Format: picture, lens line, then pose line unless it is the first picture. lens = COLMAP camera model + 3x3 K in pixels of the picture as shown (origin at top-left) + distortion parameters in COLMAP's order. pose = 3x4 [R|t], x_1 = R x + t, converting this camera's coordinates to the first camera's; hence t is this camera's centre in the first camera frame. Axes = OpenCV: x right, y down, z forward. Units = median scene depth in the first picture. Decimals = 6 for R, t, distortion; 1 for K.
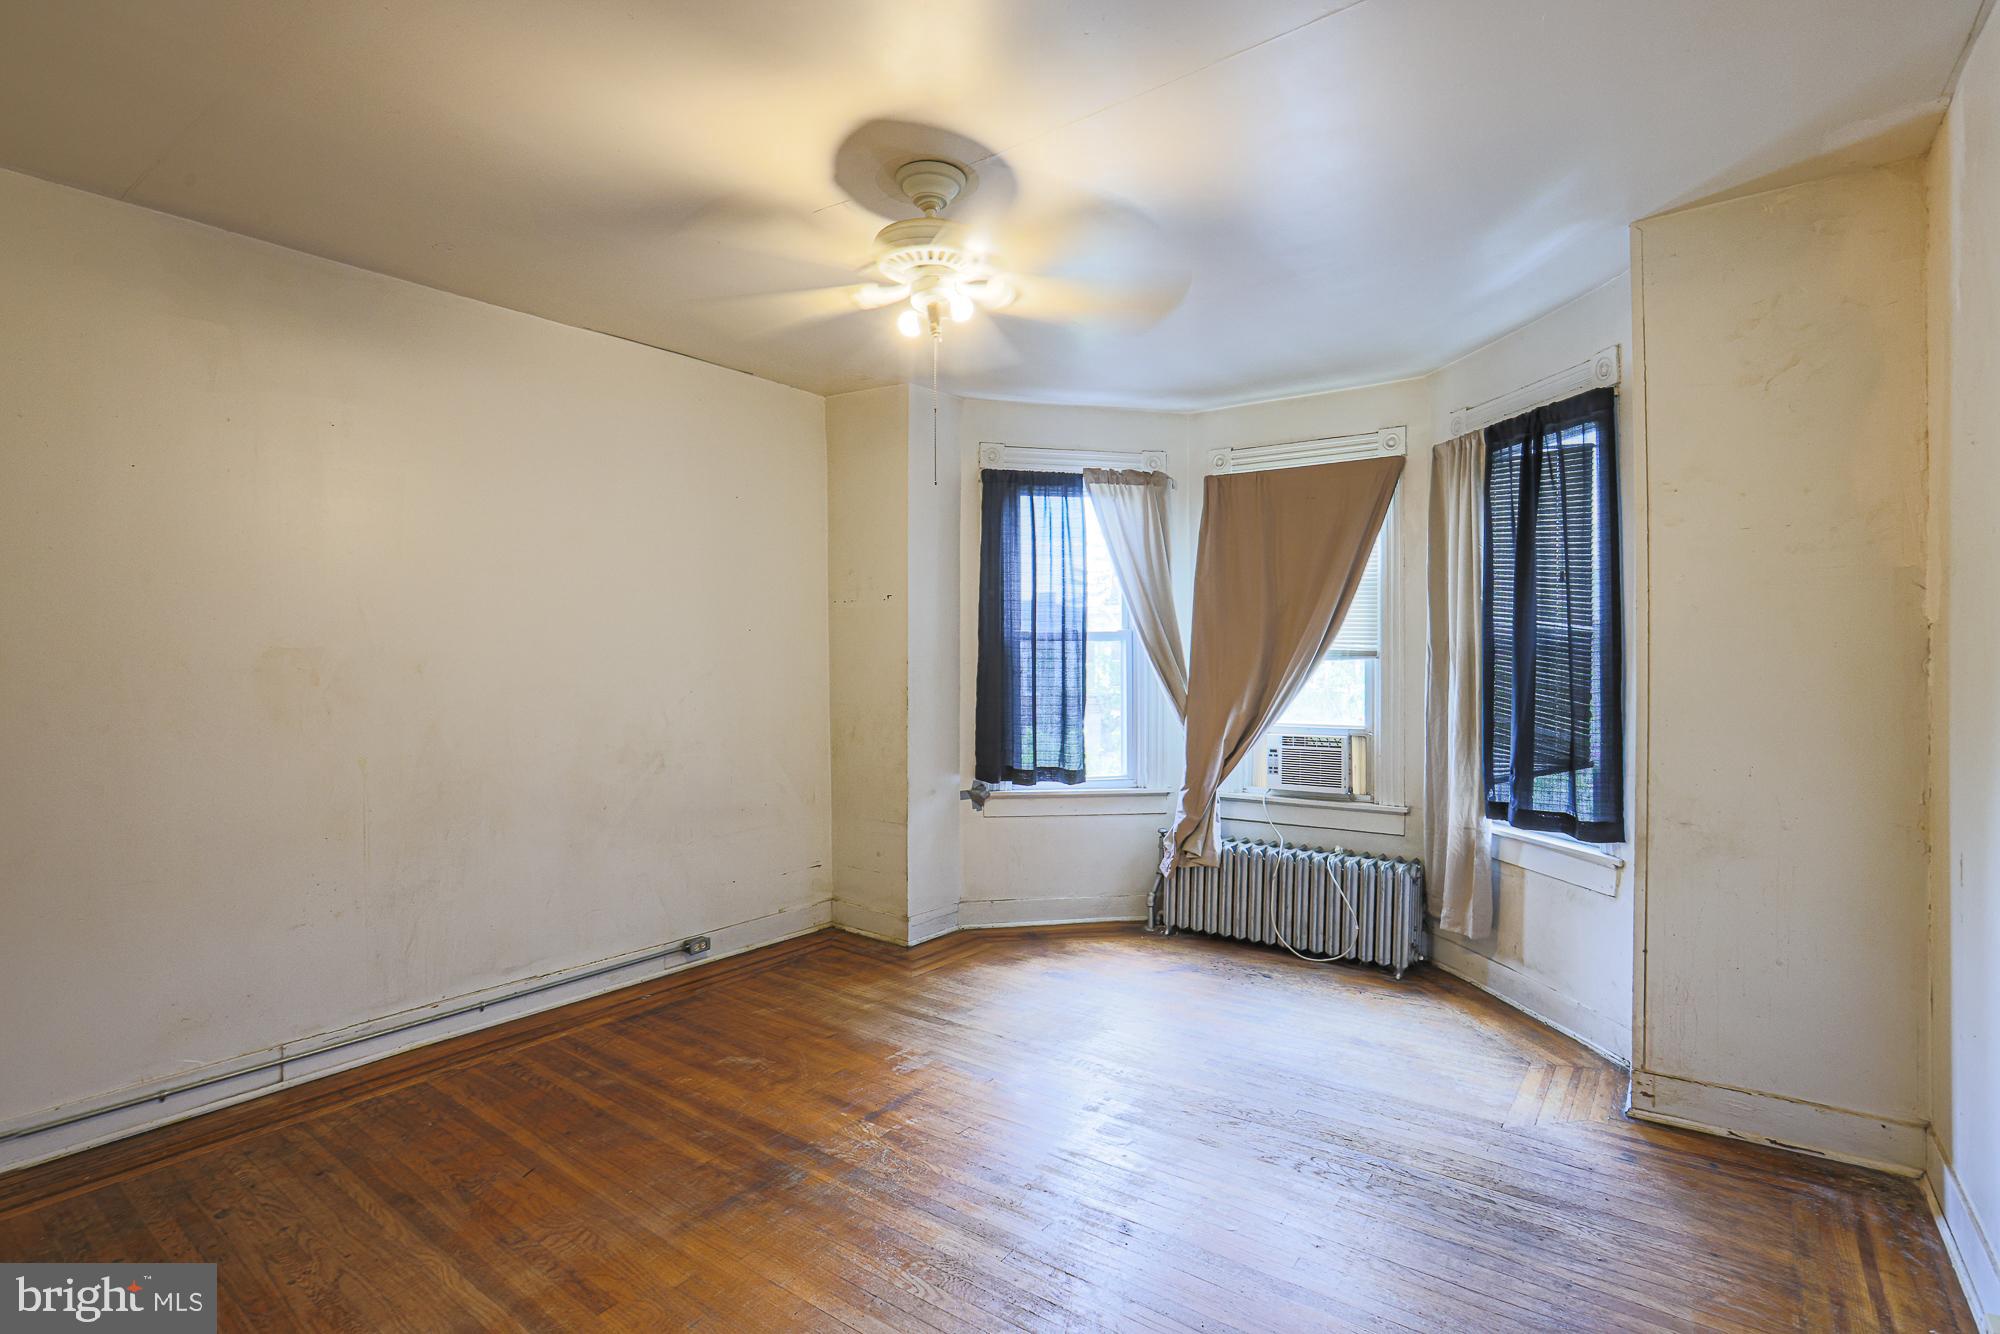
lens RADIAL K [[946.2, 0, 999.7], [0, 946.2, 657.5], [0, 0, 1]] dist [-0.058205, 0.025169]
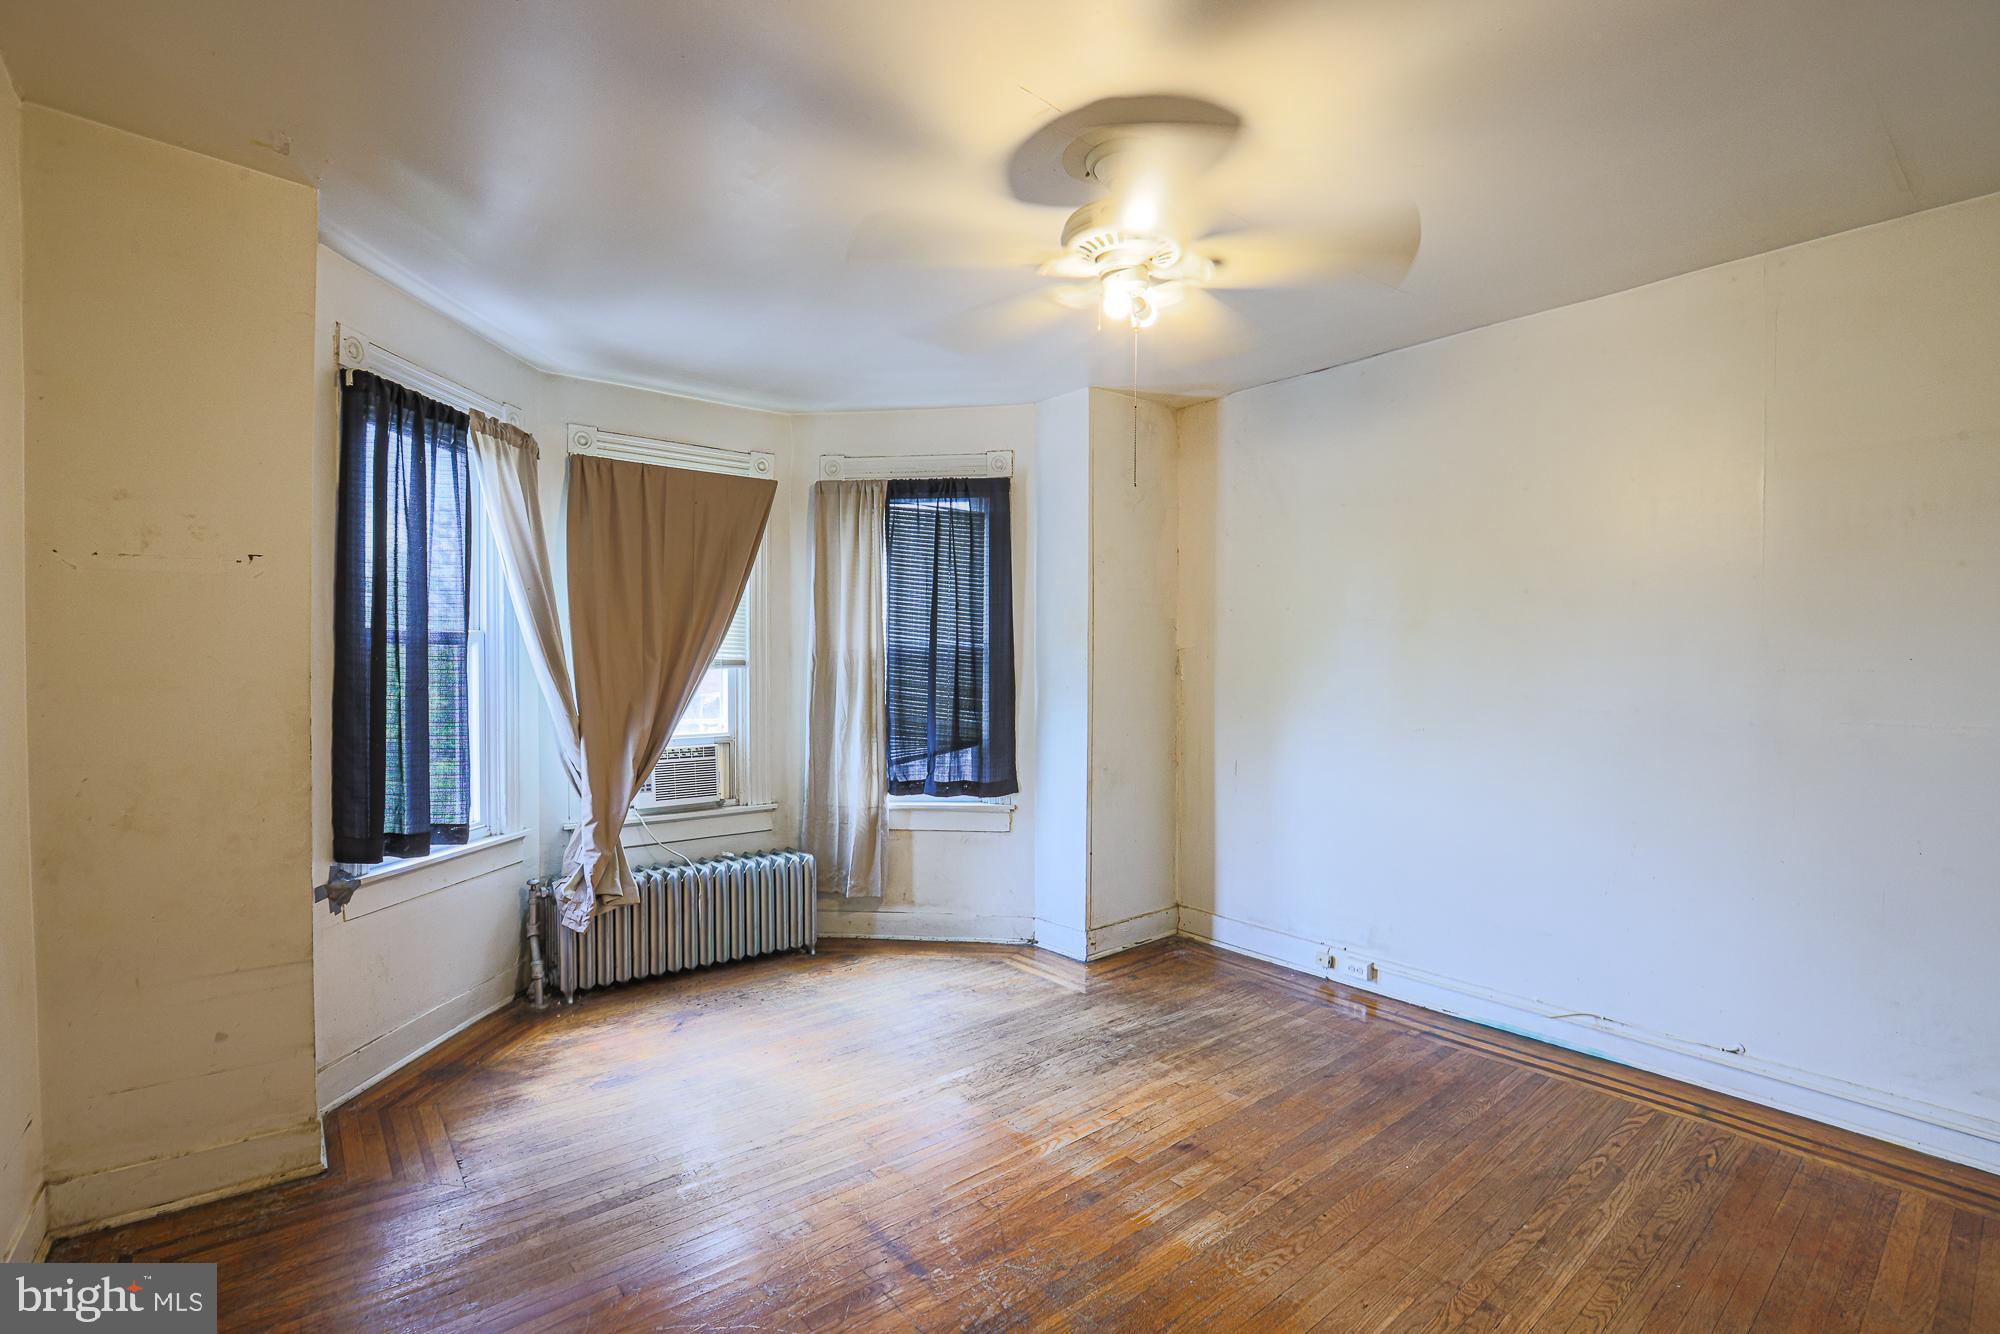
lens RADIAL K [[920.5, 0, 993.4], [0, 920.5, 668.0], [0, 0, 1]] dist [-0.057373, 0.023776]
pose [[0.258311, -0.003224, 0.966056, -0.527693], [0.001395, 0.999995, 0.002964, -0.000812], [-0.966061, 0.000582, 0.258314, 0.471330]]
